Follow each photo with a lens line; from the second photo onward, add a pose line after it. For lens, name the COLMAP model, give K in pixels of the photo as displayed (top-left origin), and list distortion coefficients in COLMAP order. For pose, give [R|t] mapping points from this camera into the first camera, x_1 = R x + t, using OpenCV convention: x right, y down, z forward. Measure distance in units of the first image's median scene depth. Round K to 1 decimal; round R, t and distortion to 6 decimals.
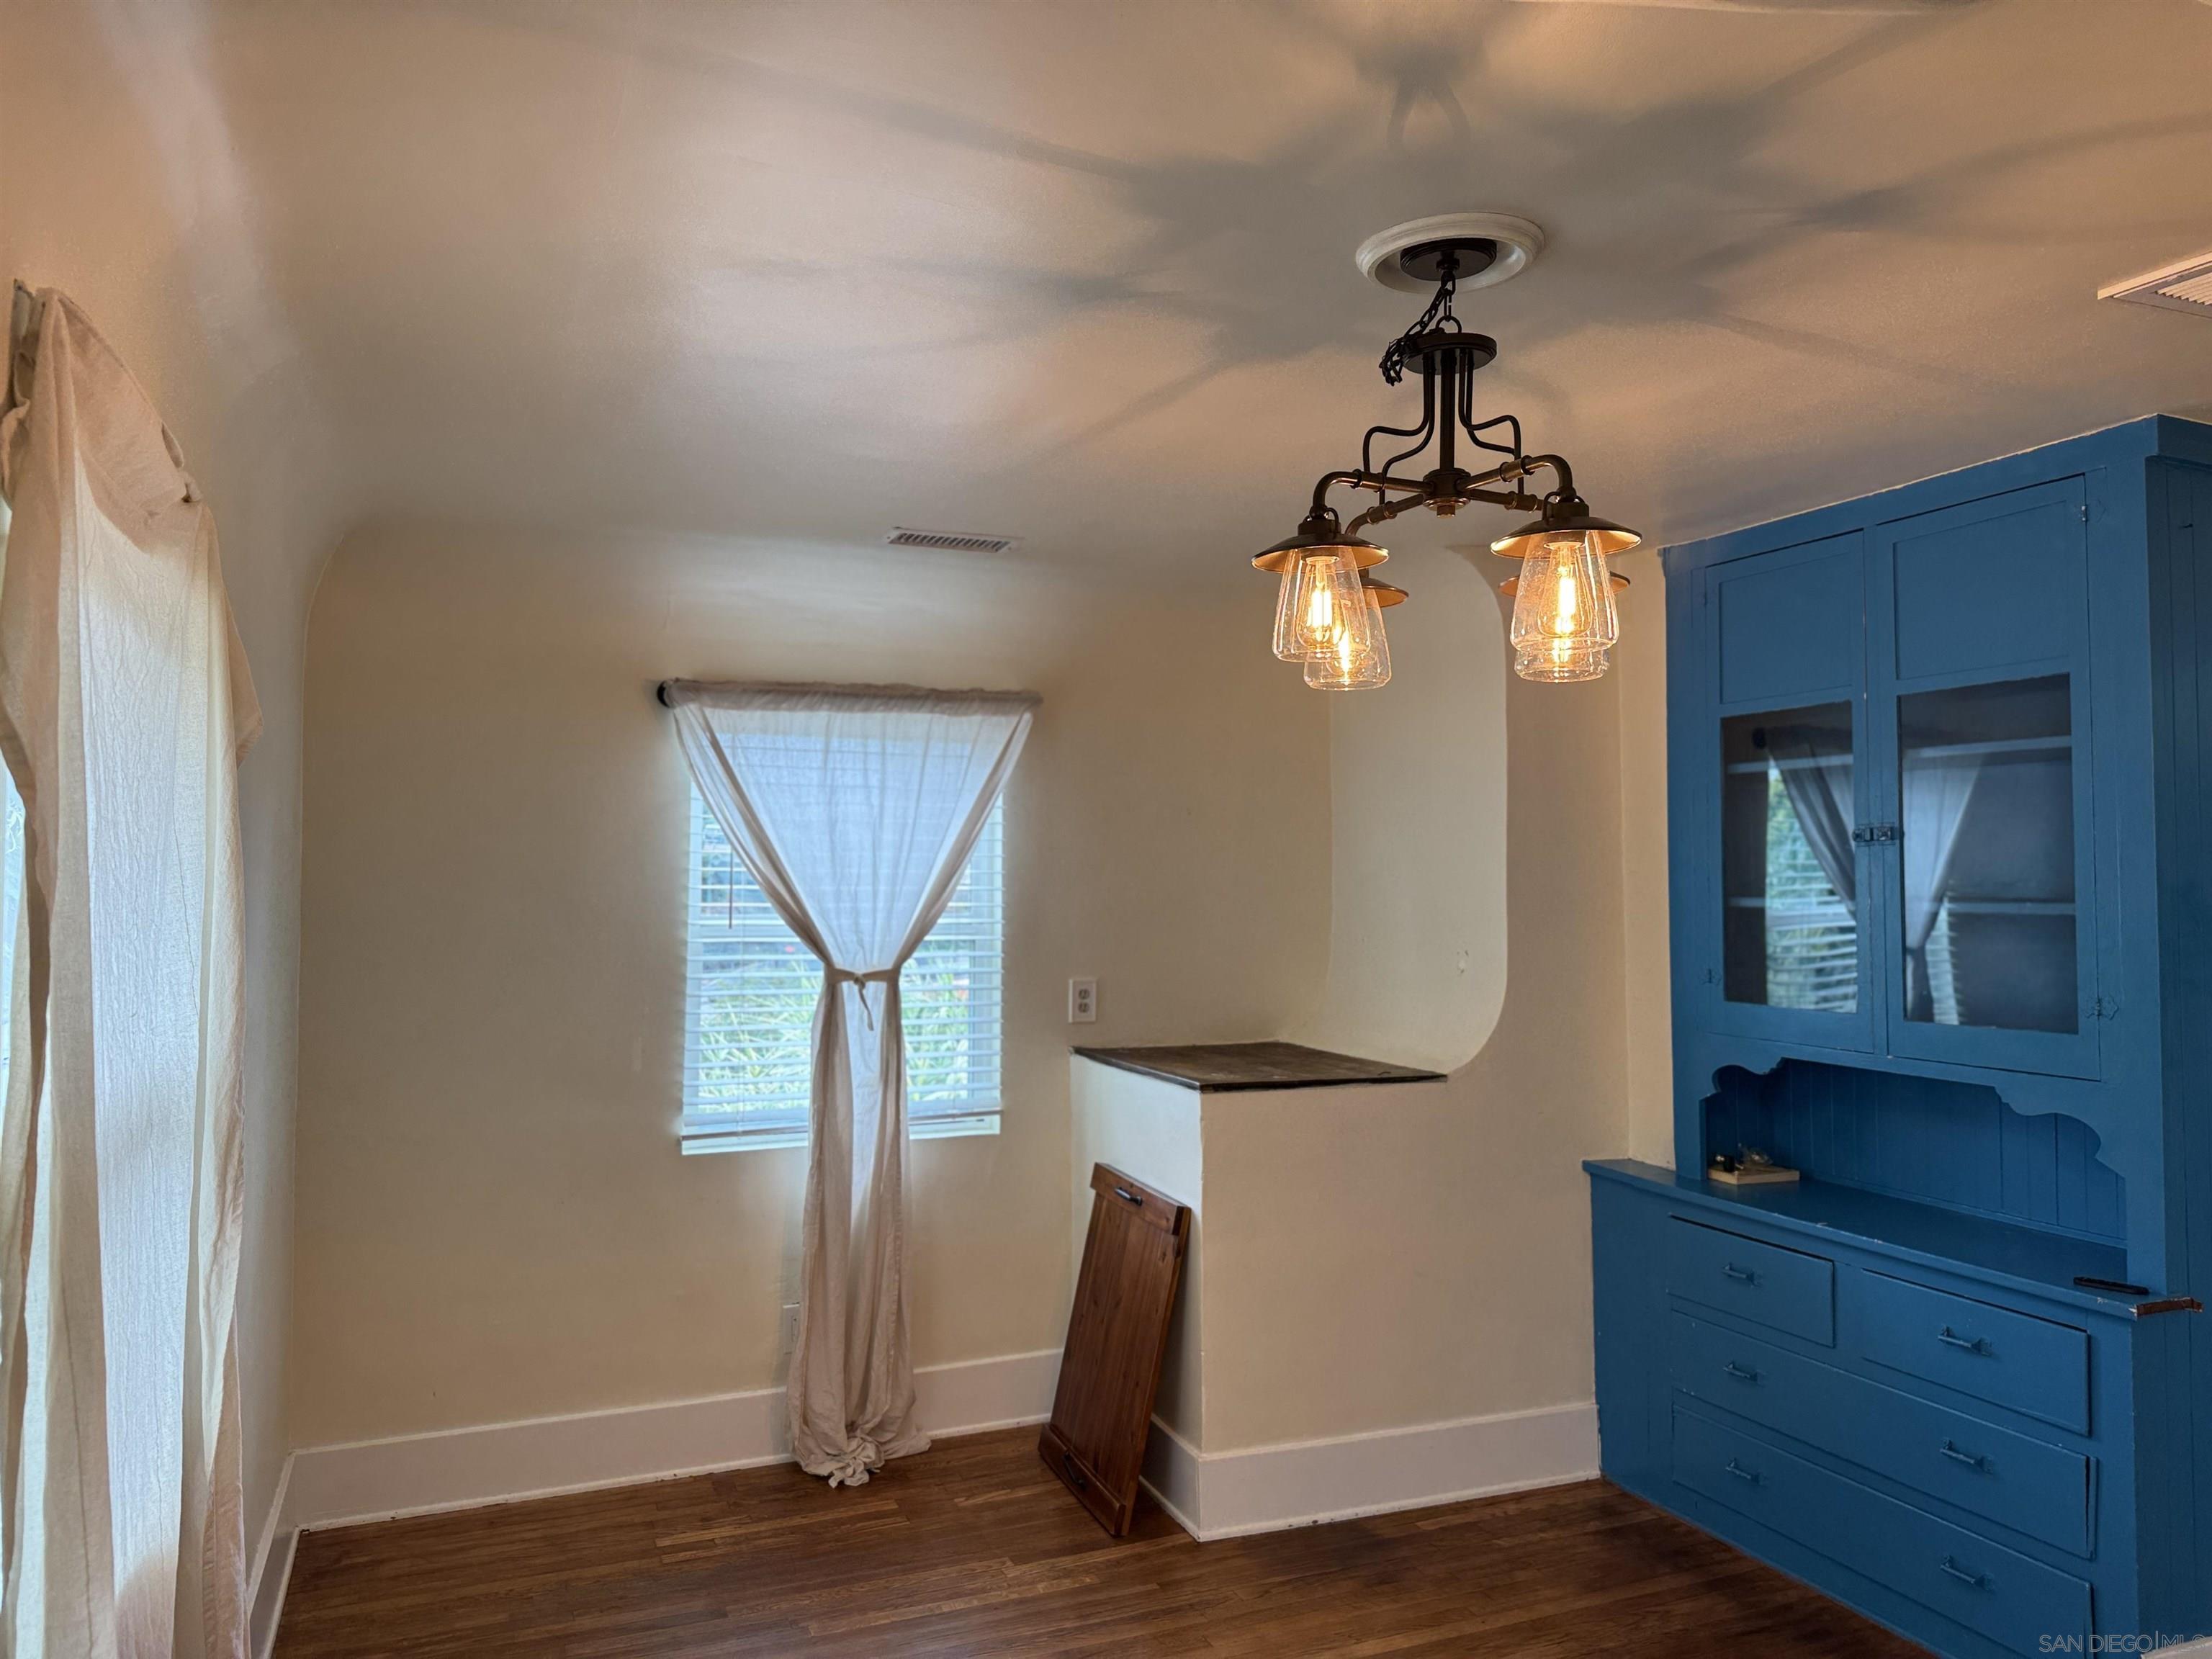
lens RADIAL K [[1548.7, 0, 1106.0], [0, 1548.7, 829.5], [0, 0, 1]] dist [0.157216, -0.271073]
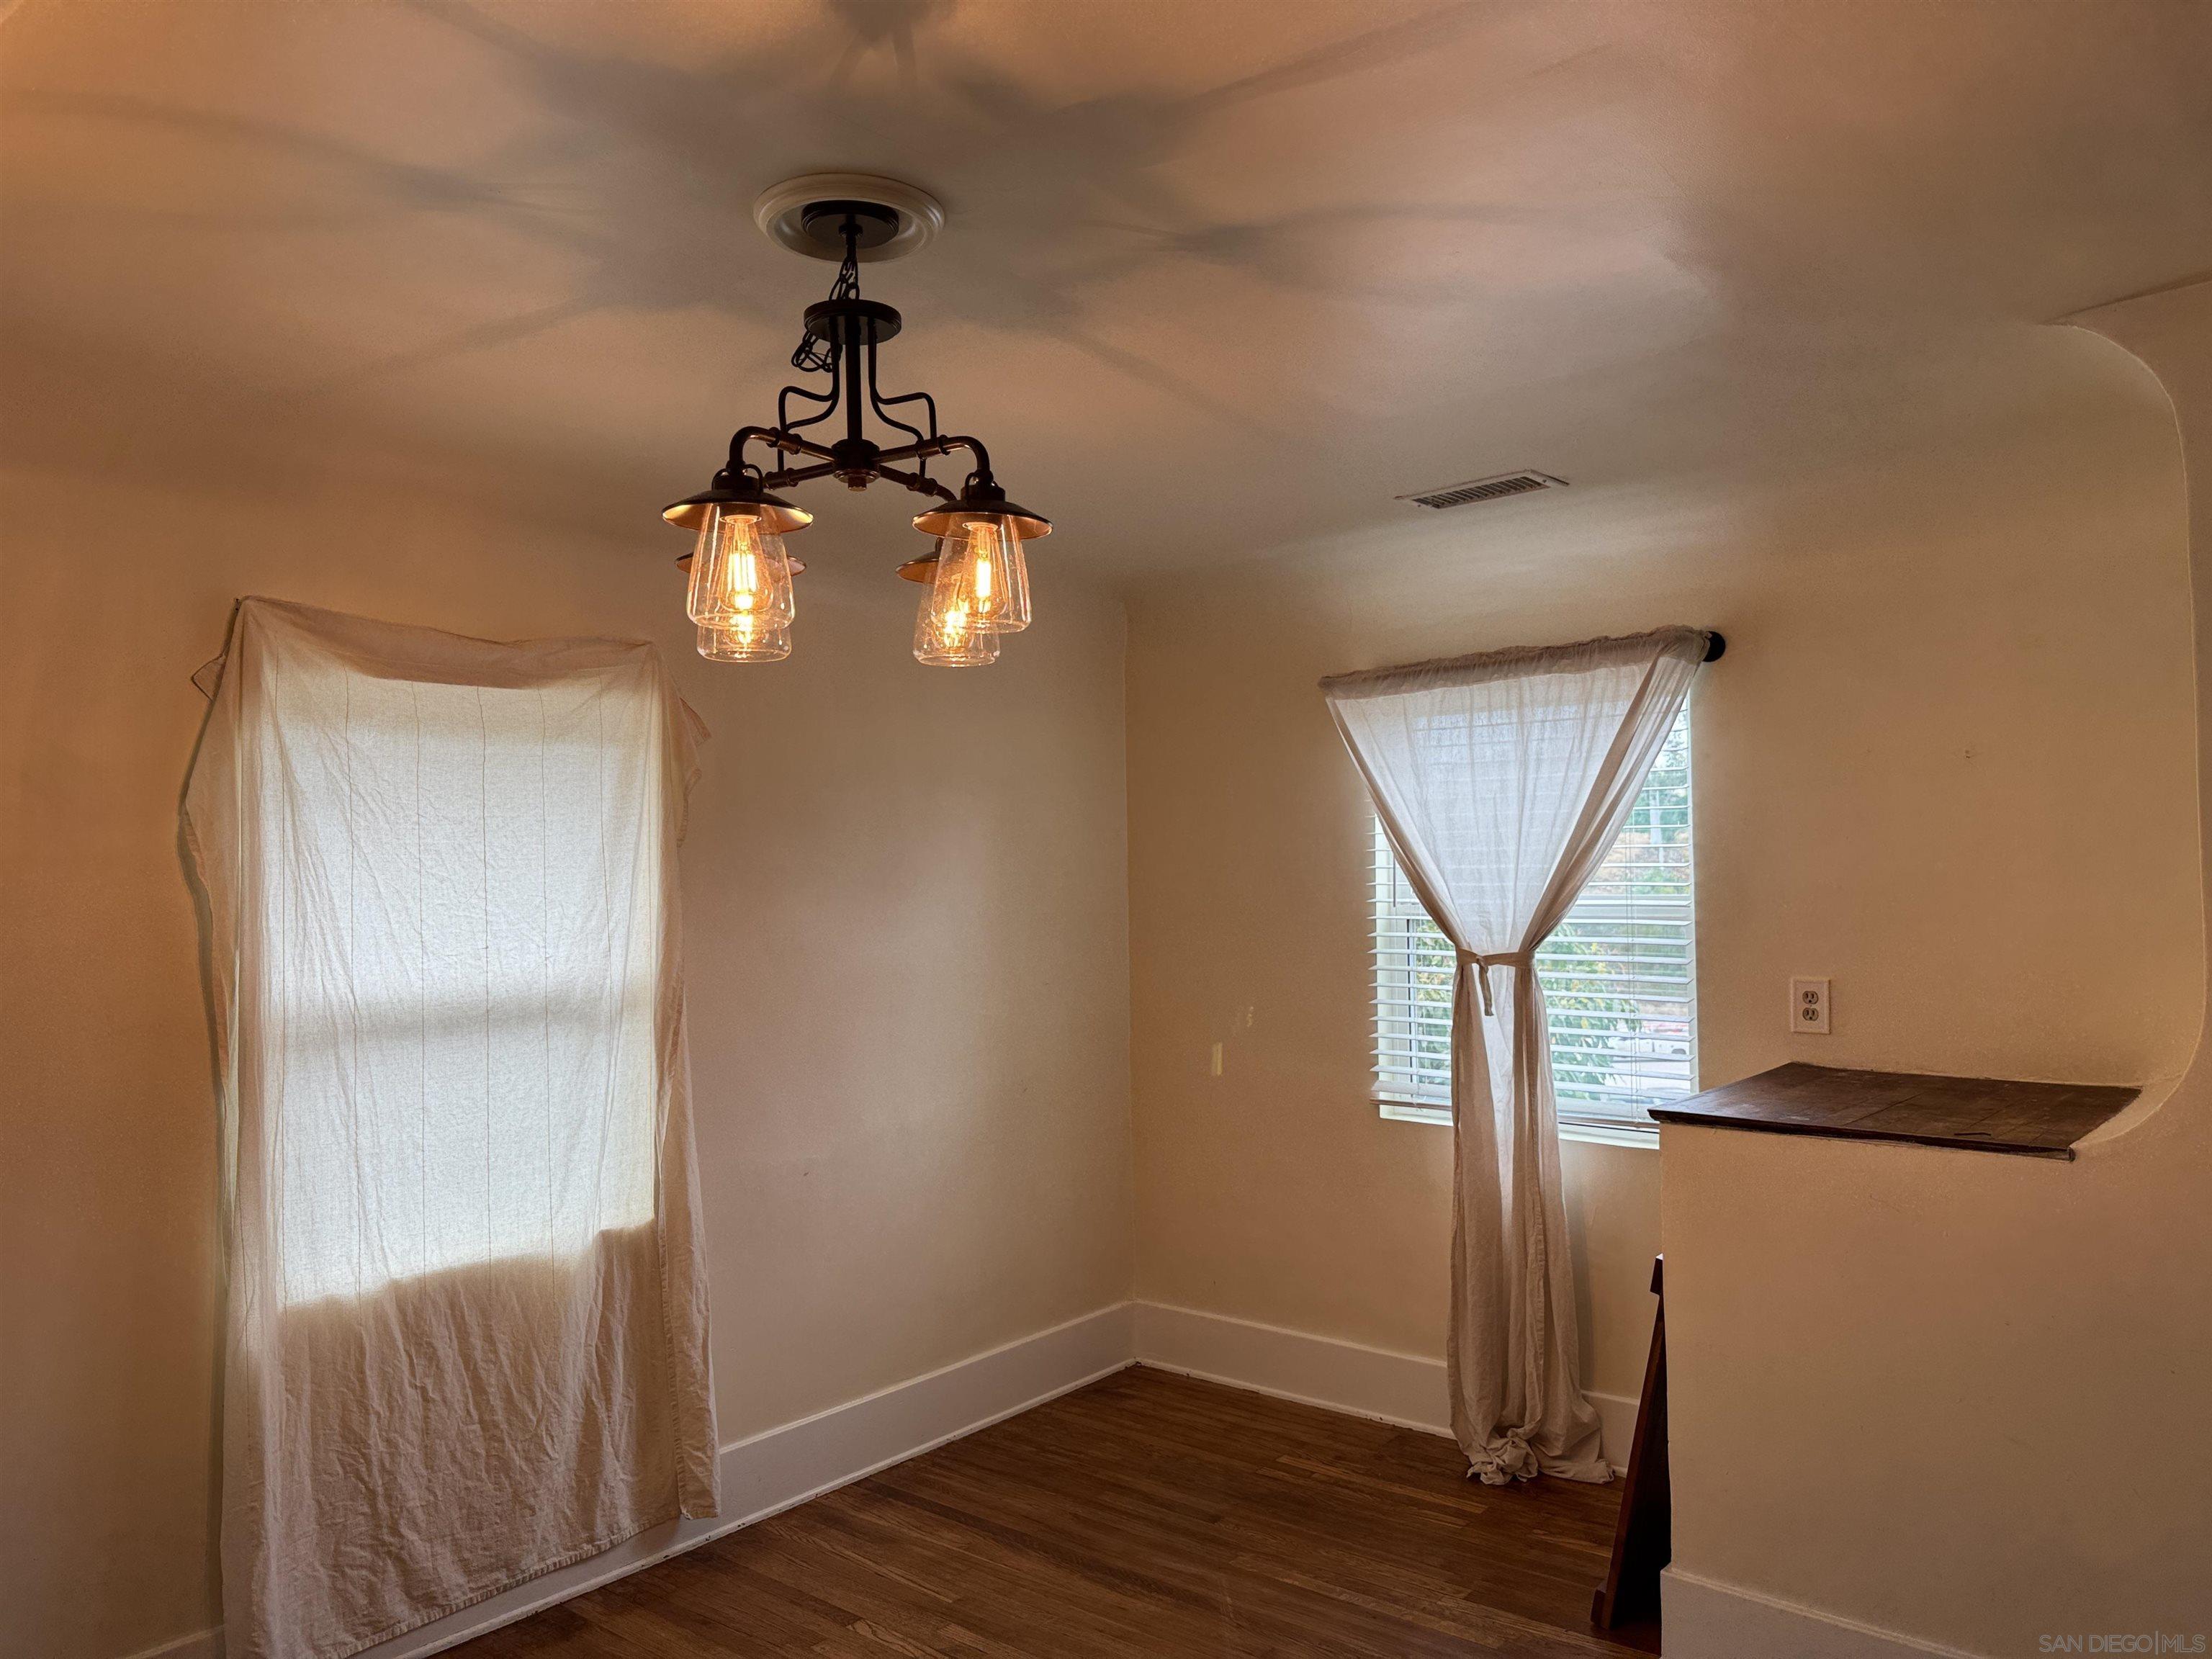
lens RADIAL K [[1548.7, 0, 1106.0], [0, 1548.7, 829.5], [0, 0, 1]] dist [0.157216, -0.271073]
pose [[0.473801, -0.033705, -0.879987, 0.588369], [0.046675, 0.998824, -0.013126, 0.016803], [0.879394, -0.034854, 0.474817, 0.345509]]
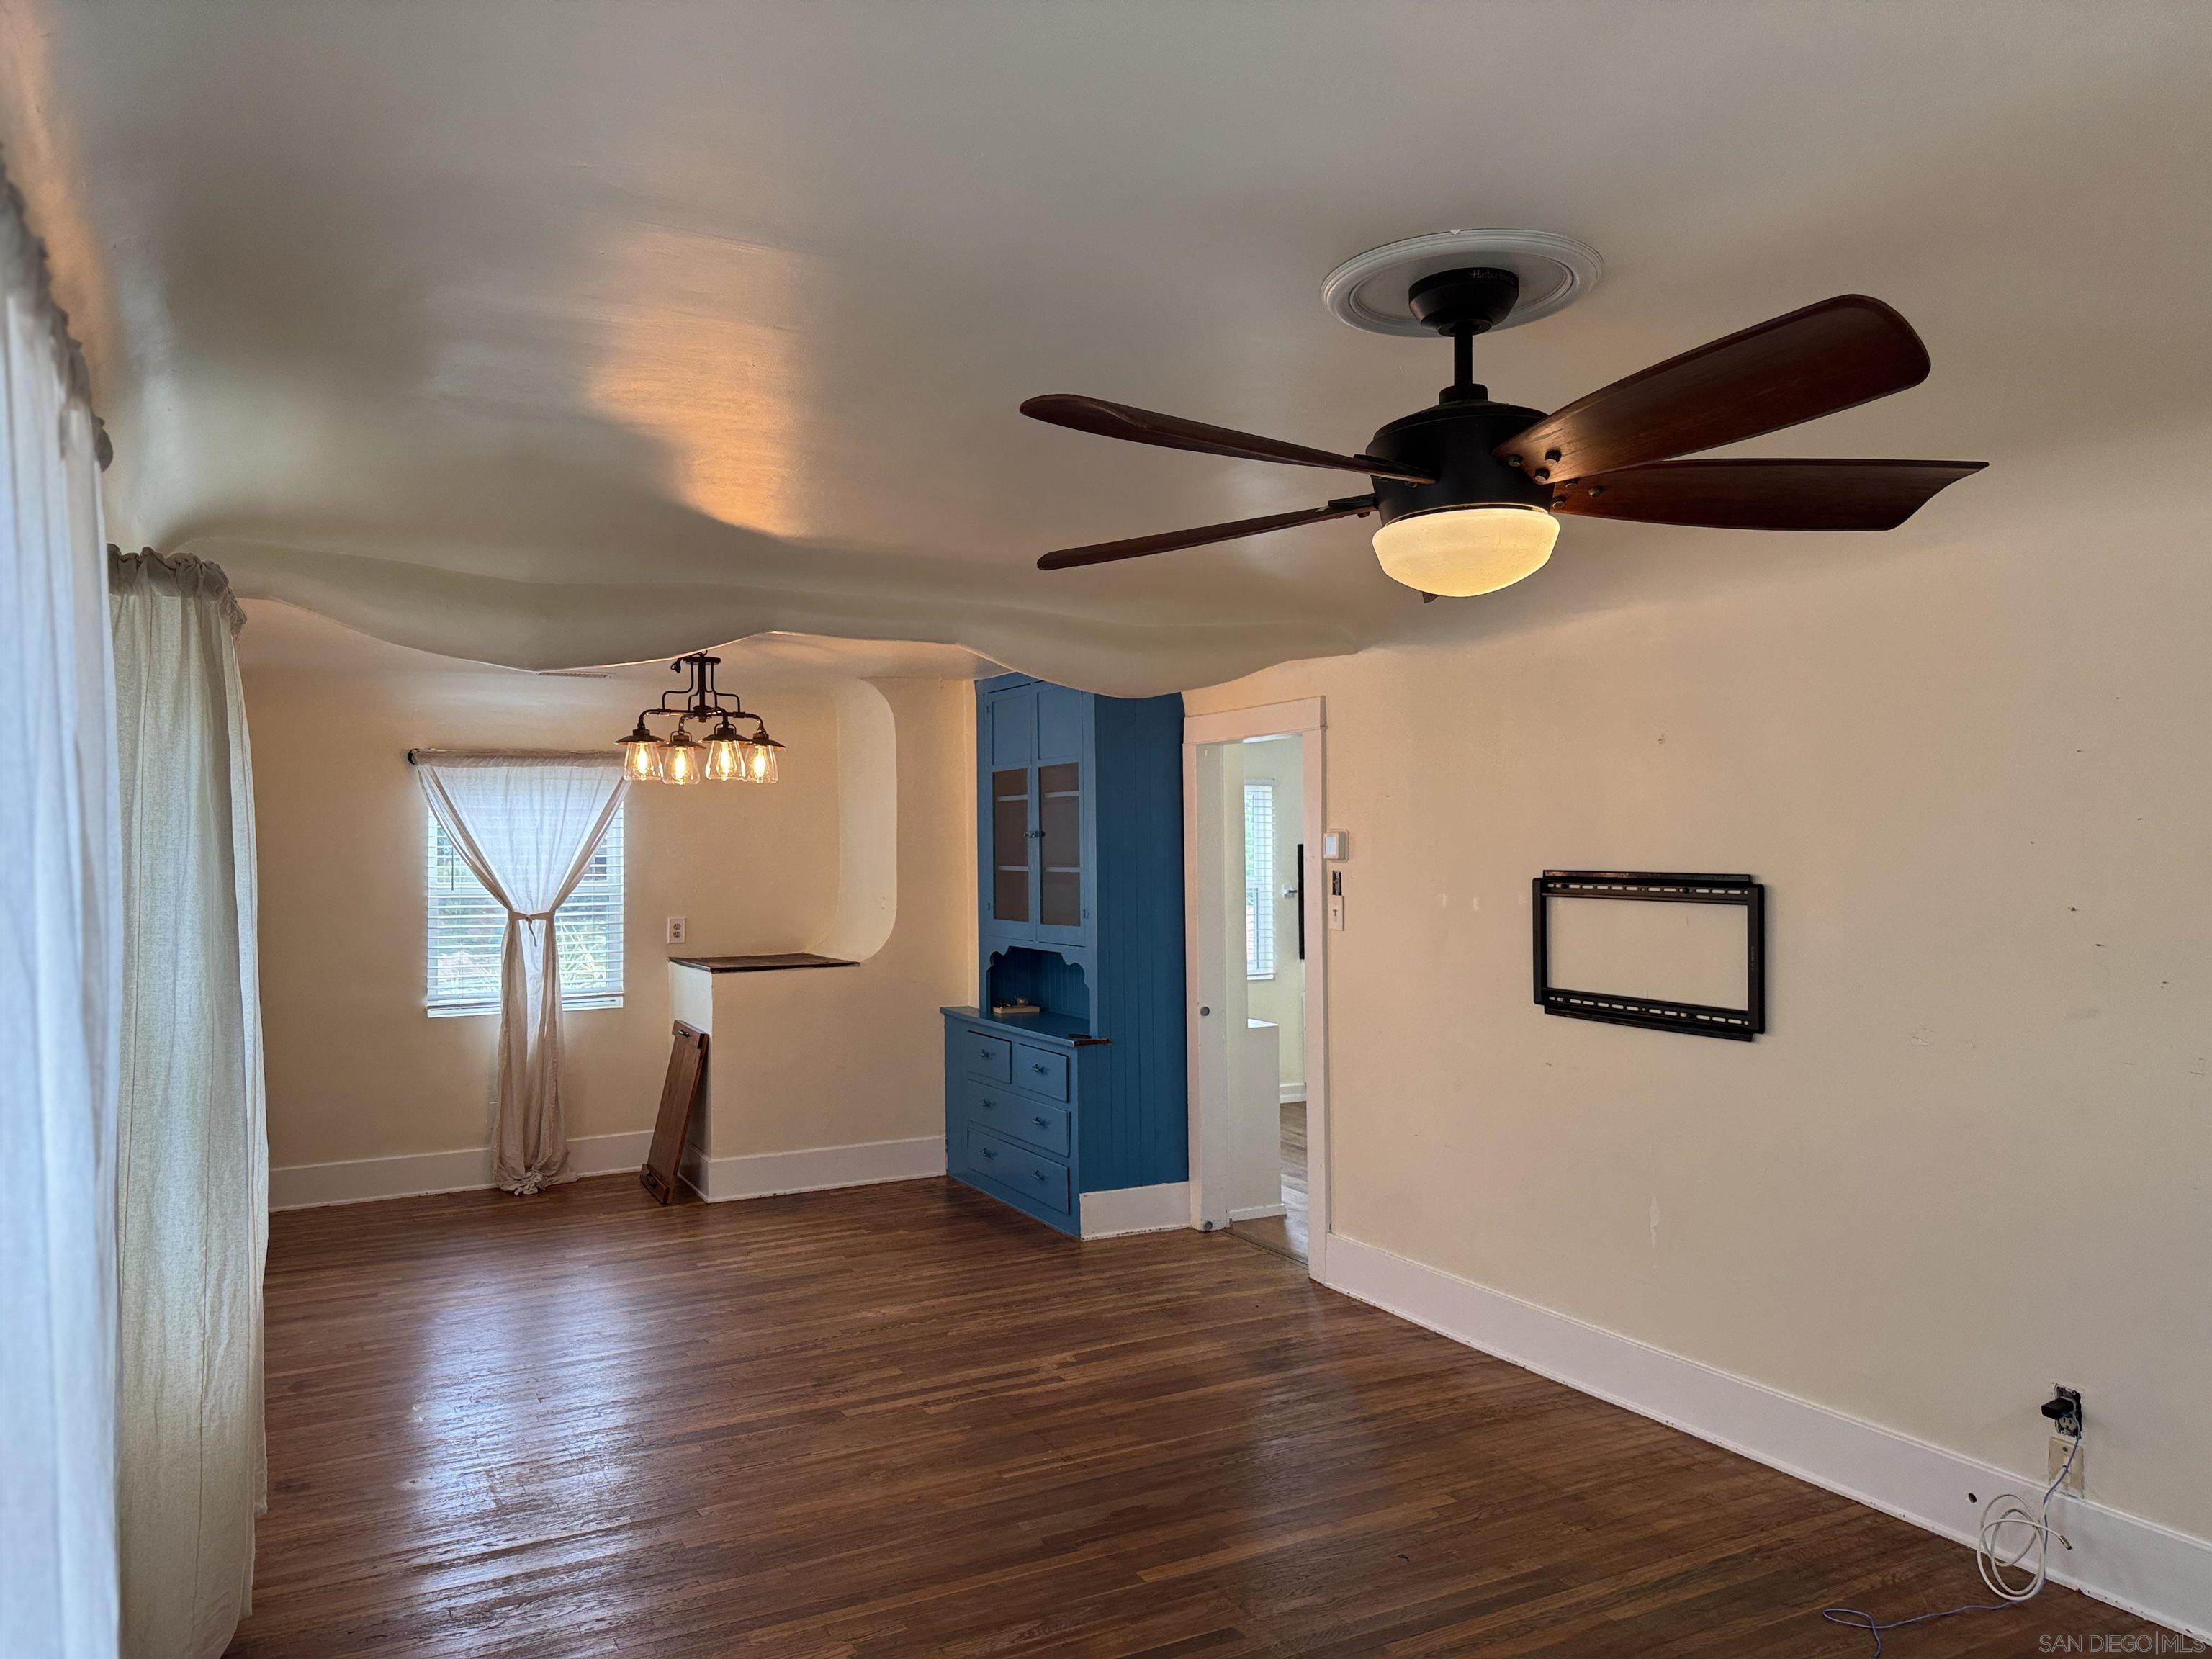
lens RADIAL K [[1548.7, 0, 1106.0], [0, 1548.7, 829.5], [0, 0, 1]] dist [0.157216, -0.271073]
pose [[0.995124, -0.010059, 0.098120, 0.322801], [0.008058, 0.999752, 0.020761, -0.036916], [-0.098305, -0.019869, 0.994958, -0.852217]]
